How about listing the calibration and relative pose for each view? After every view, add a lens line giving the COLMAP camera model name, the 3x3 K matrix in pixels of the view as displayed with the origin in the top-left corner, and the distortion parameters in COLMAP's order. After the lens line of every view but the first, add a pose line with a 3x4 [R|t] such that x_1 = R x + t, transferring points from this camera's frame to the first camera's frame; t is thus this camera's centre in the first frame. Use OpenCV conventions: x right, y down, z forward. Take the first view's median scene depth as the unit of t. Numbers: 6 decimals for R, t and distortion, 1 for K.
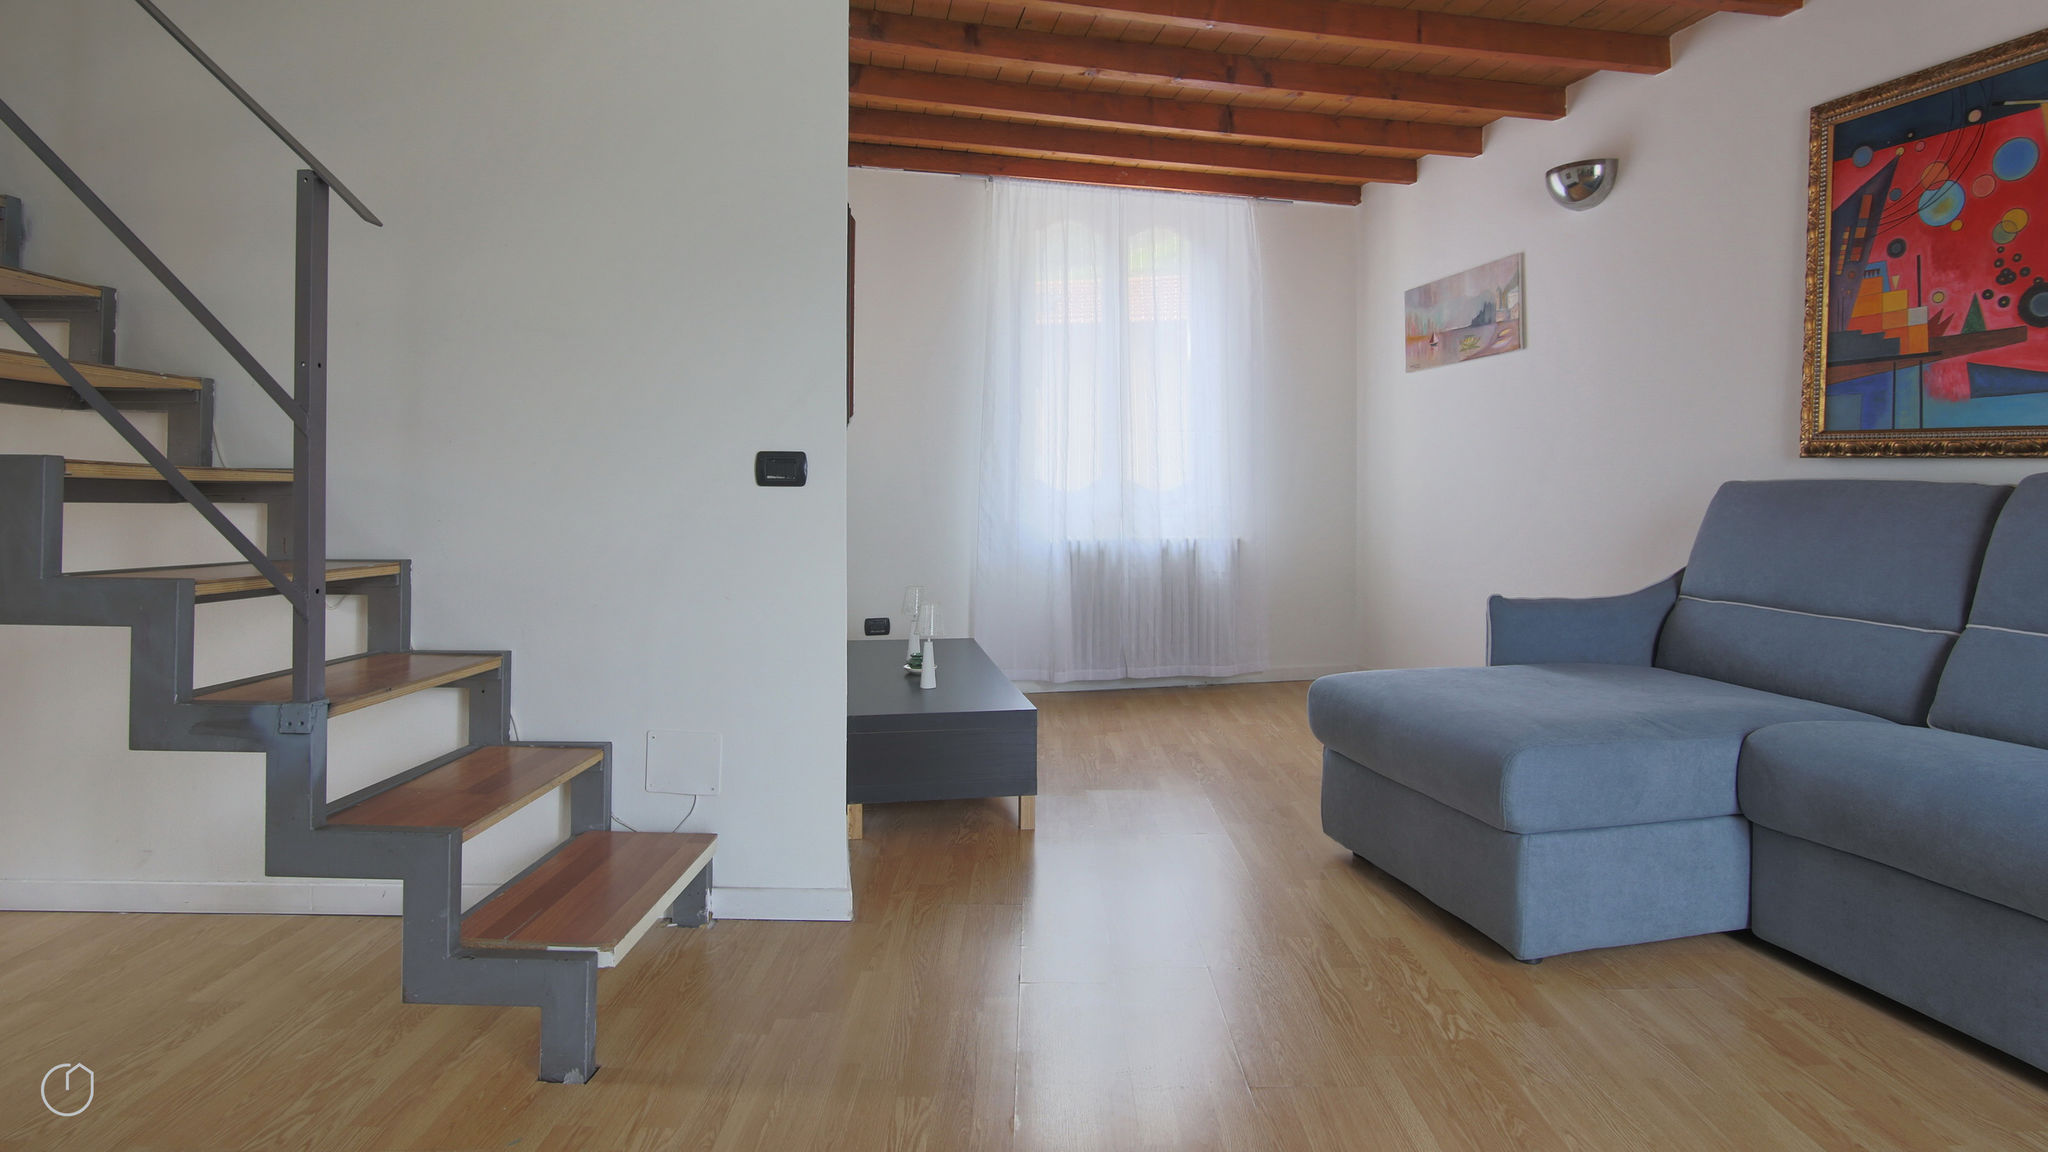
lens RADIAL K [[1062.9, 0, 1042.2], [0, 1062.9, 490.7], [0, 0, 1]] dist [-0.018759, -0.000189]
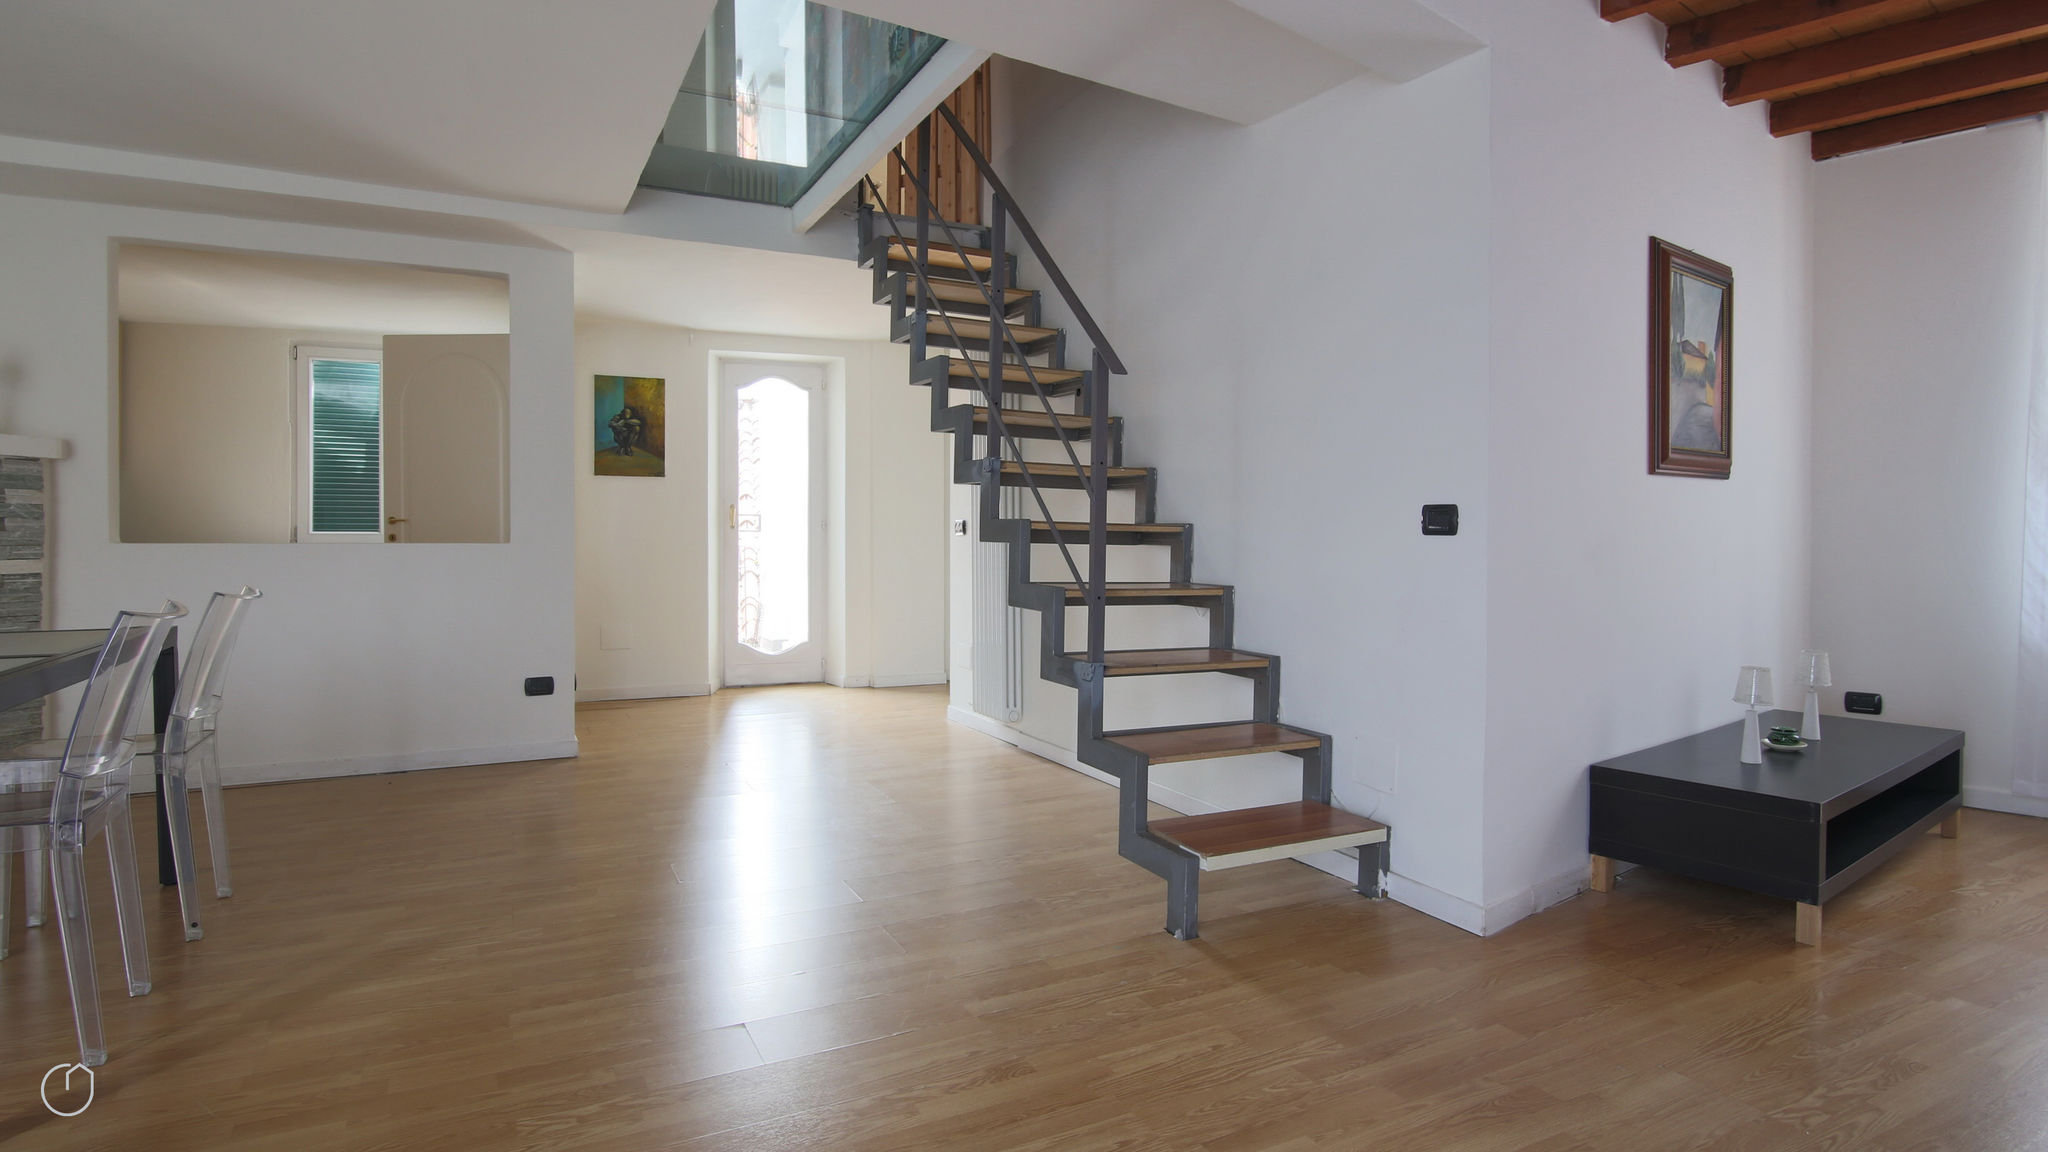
lens RADIAL K [[1062.9, 0, 1036.1], [0, 1062.9, 541.8], [0, 0, 1]] dist [-0.018759, -0.000189]
pose [[0.456349, 0.007528, -0.889769, 0.460854], [-0.002489, 0.999971, 0.007184, -0.003455], [0.889797, -0.001064, 0.456355, 0.082338]]
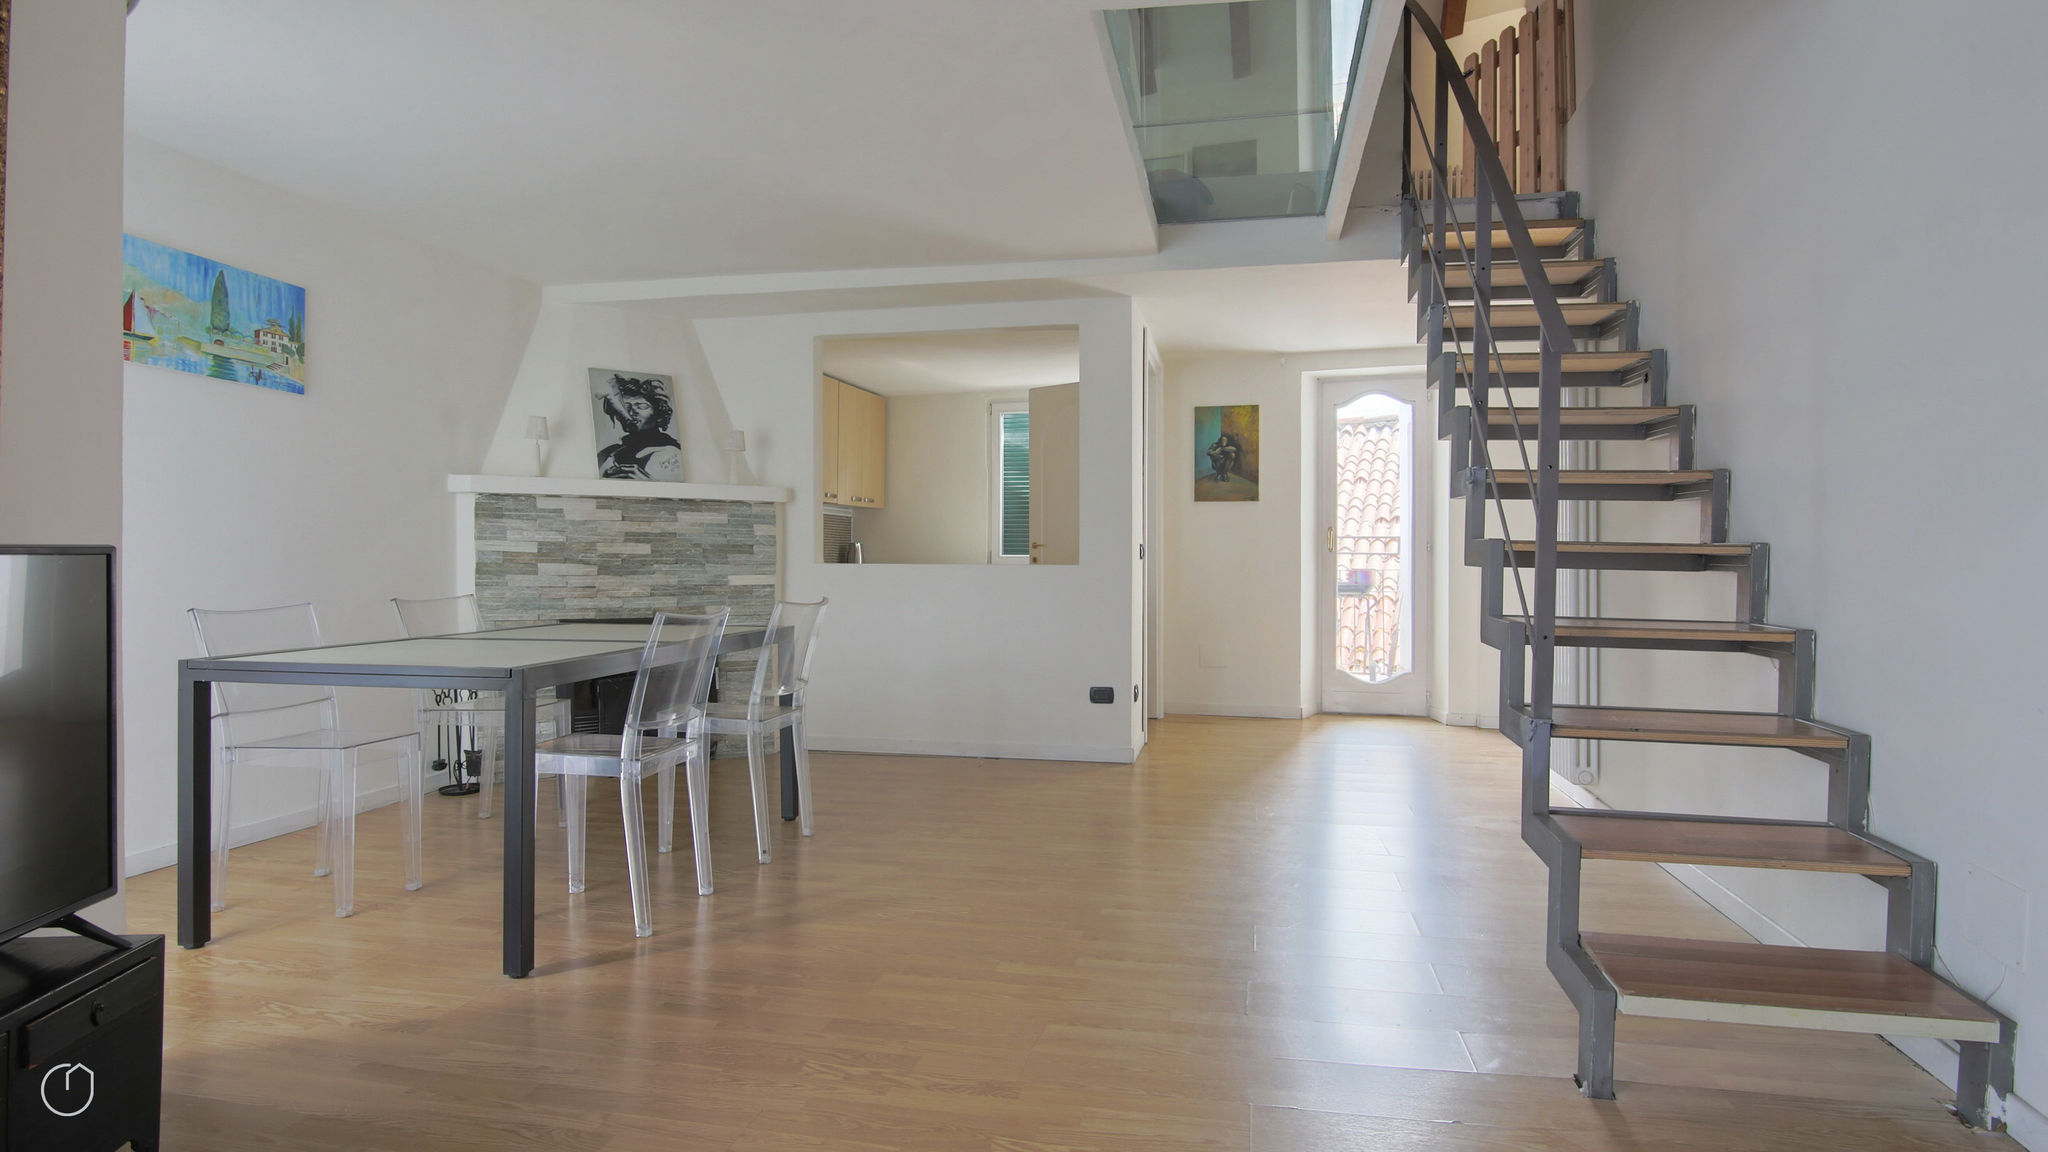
lens RADIAL K [[1062.9, 0, 1032.4], [0, 1062.9, 564.9], [0, 0, 1]] dist [-0.018759, -0.000189]
pose [[-0.203311, 0.007672, -0.979084, 0.446924], [-0.003100, 0.999959, 0.008480, -0.003073], [0.979109, 0.004759, -0.203278, 0.380668]]
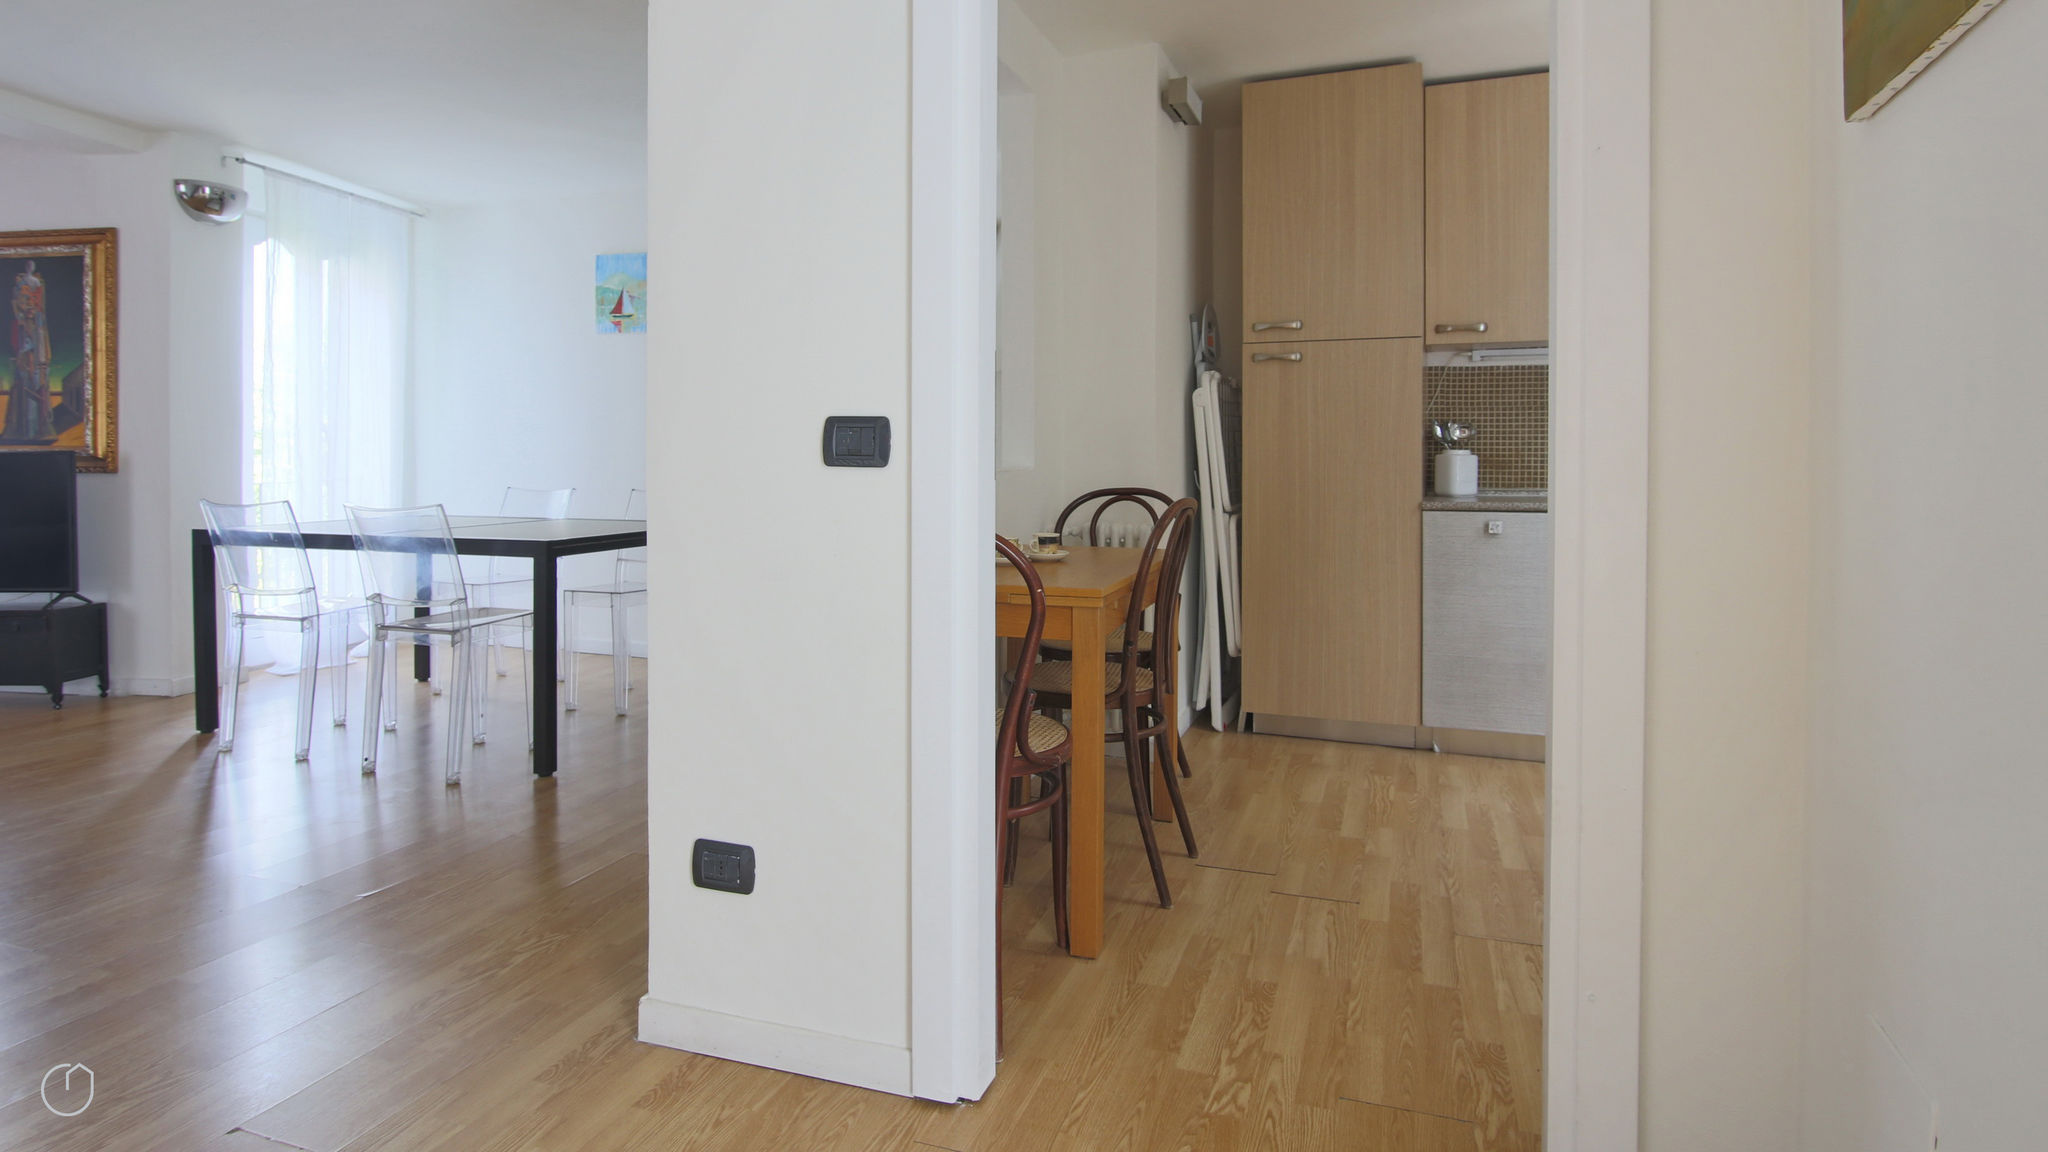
lens RADIAL K [[1062.9, 0, 1026.2], [0, 1062.9, 453.9], [0, 0, 1]] dist [-0.018759, -0.000189]
pose [[-0.948185, -0.001616, 0.317715, -1.654800], [-0.000014, 0.999987, 0.005045, -0.010123], [-0.317719, 0.004779, -0.948173, 0.701685]]
